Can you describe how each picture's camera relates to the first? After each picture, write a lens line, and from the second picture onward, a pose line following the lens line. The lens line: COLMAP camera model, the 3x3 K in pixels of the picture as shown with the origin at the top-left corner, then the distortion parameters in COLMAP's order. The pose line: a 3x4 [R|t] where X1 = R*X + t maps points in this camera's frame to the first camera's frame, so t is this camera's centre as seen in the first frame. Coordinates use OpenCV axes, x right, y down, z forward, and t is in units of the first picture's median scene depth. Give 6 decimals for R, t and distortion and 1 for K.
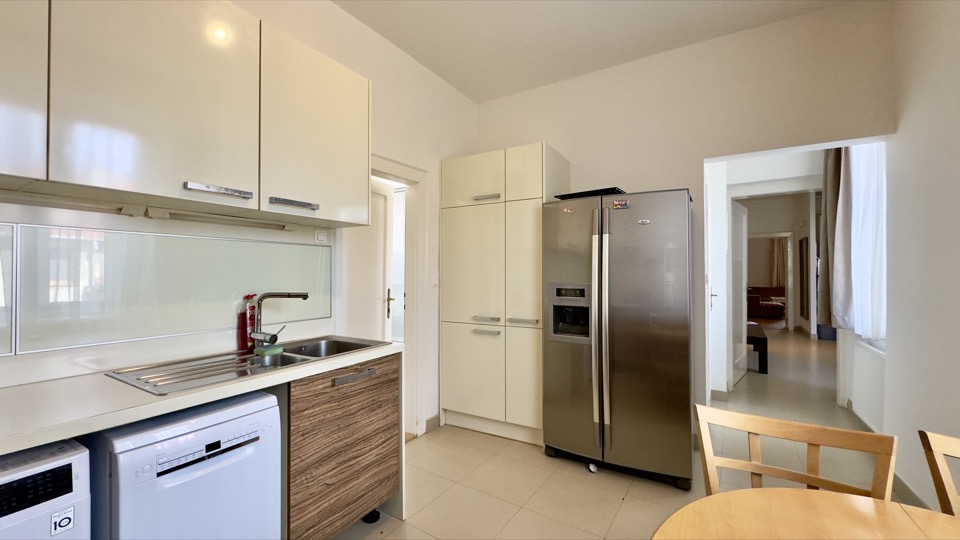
lens RADIAL K [[383.1, 0, 482.1], [0, 383.1, 270.2], [0, 0, 1]] dist [-0.000775, 0.000042]
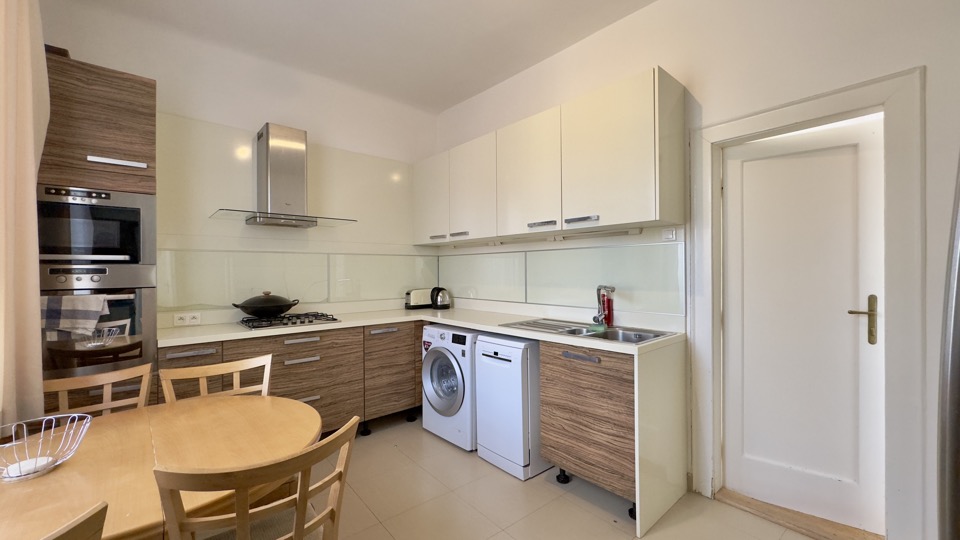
lens RADIAL K [[383.1, 0, 482.1], [0, 383.1, 270.2], [0, 0, 1]] dist [-0.000775, 0.000042]
pose [[-0.295146, 0.002986, -0.955448, 0.899386], [0.014944, 0.999887, -0.001491, 0.002432], [0.955335, -0.014718, -0.295157, 1.051189]]
